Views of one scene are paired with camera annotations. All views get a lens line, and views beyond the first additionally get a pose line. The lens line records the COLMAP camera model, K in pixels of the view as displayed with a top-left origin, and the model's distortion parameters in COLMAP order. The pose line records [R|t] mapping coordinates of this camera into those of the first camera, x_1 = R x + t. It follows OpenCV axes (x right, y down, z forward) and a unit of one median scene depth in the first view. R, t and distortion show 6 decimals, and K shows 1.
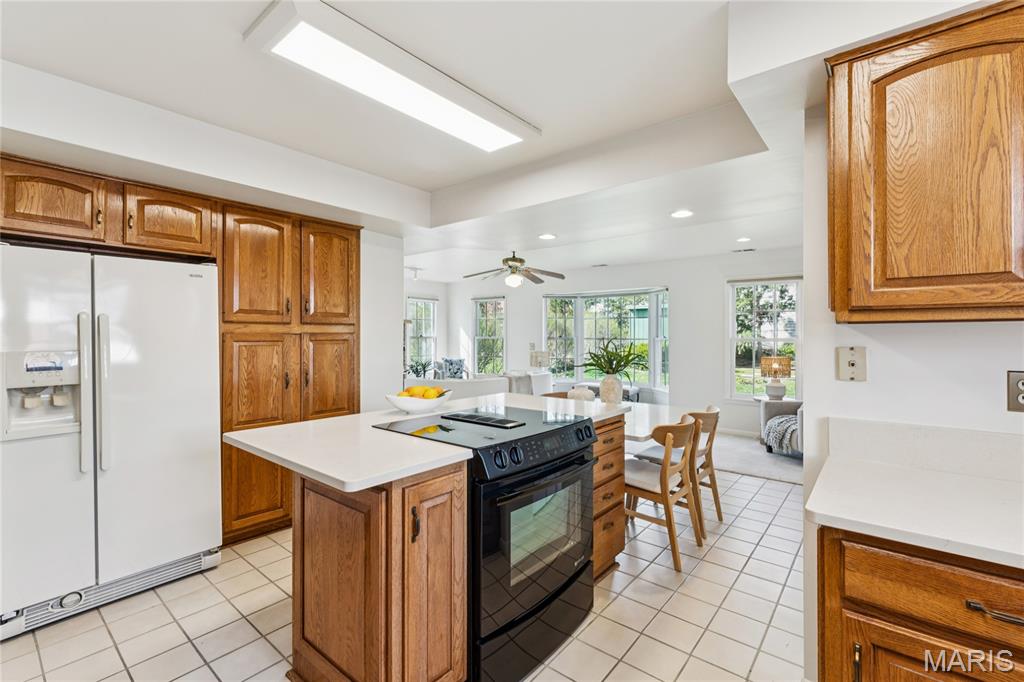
lens RADIAL K [[450.1, 0, 514.6], [0, 450.1, 338.6], [0, 0, 1]] dist [-0.004699, -0.000609]
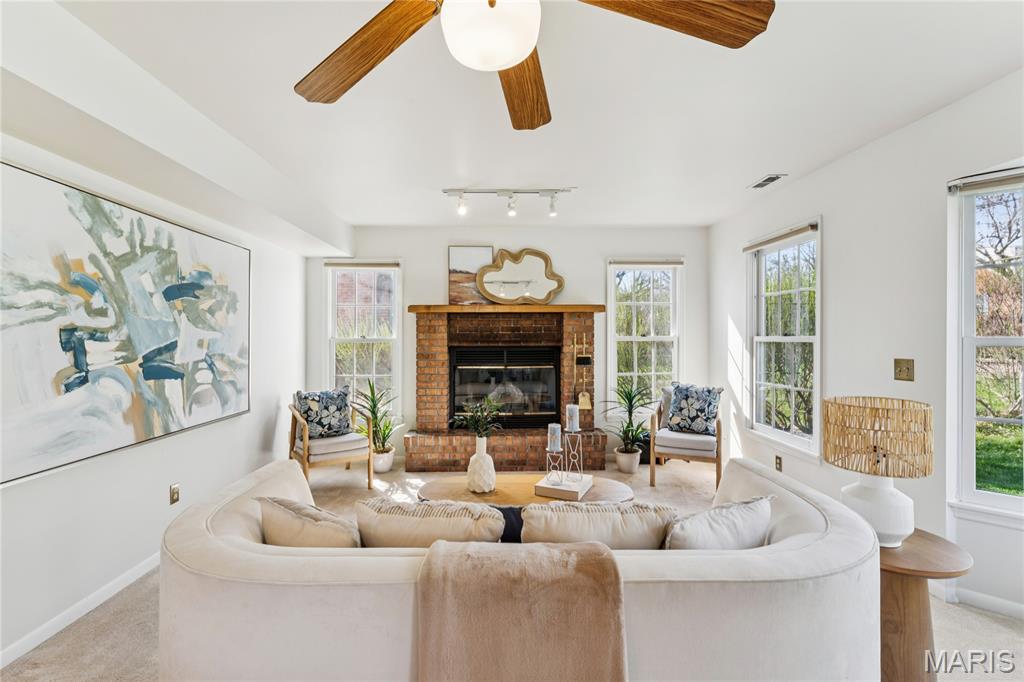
lens RADIAL K [[450.1, 0, 511.0], [0, 450.1, 337.8], [0, 0, 1]] dist [-0.004699, -0.000609]
pose [[0.650279, 0.001269, -0.759694, 0.089758], [-0.000732, 0.999999, 0.001044, -0.003913], [0.759695, -0.000123, 0.650279, 0.571659]]
